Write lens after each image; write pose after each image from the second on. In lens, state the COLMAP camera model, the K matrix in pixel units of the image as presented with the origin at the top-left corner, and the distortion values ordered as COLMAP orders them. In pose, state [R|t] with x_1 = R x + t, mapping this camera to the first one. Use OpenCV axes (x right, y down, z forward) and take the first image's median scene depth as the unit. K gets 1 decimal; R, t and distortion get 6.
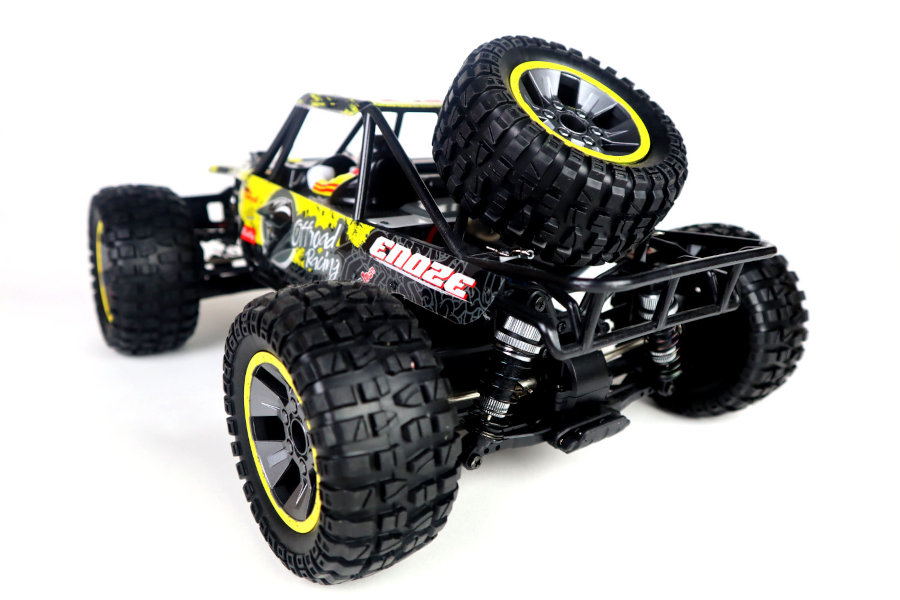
lens RADIAL K [[727.8, 0, 450.0], [0, 727.8, 300.0], [0, 0, 1]] dist [-0.091591, 0.001375]
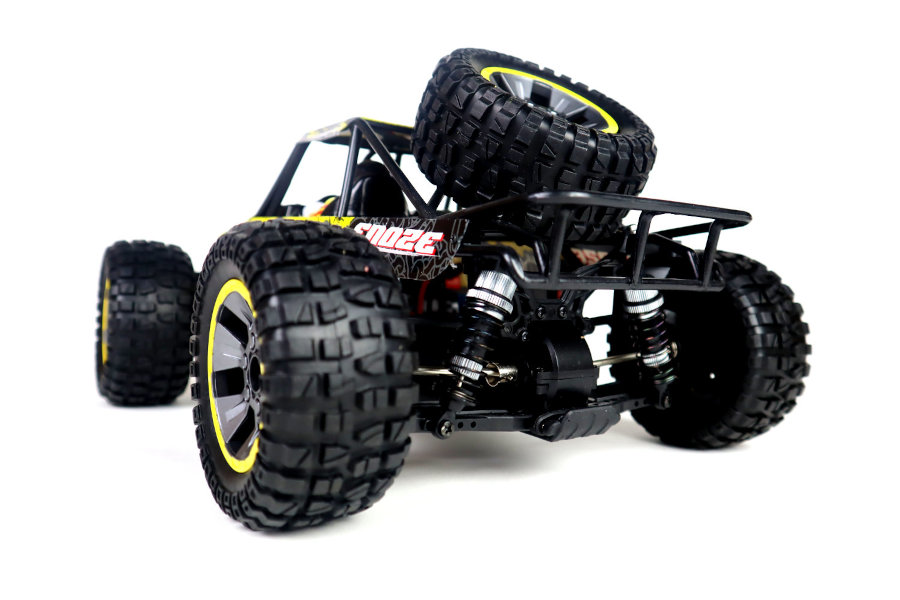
lens RADIAL K [[727.8, 0, 450.0], [0, 727.8, 300.0], [0, 0, 1]] dist [-0.091591, 0.001375]
pose [[0.998710, -0.010483, -0.049677, 0.089142], [-0.003304, 0.962957, -0.269635, 0.319167], [0.050664, 0.269452, 0.961680, 0.055130]]
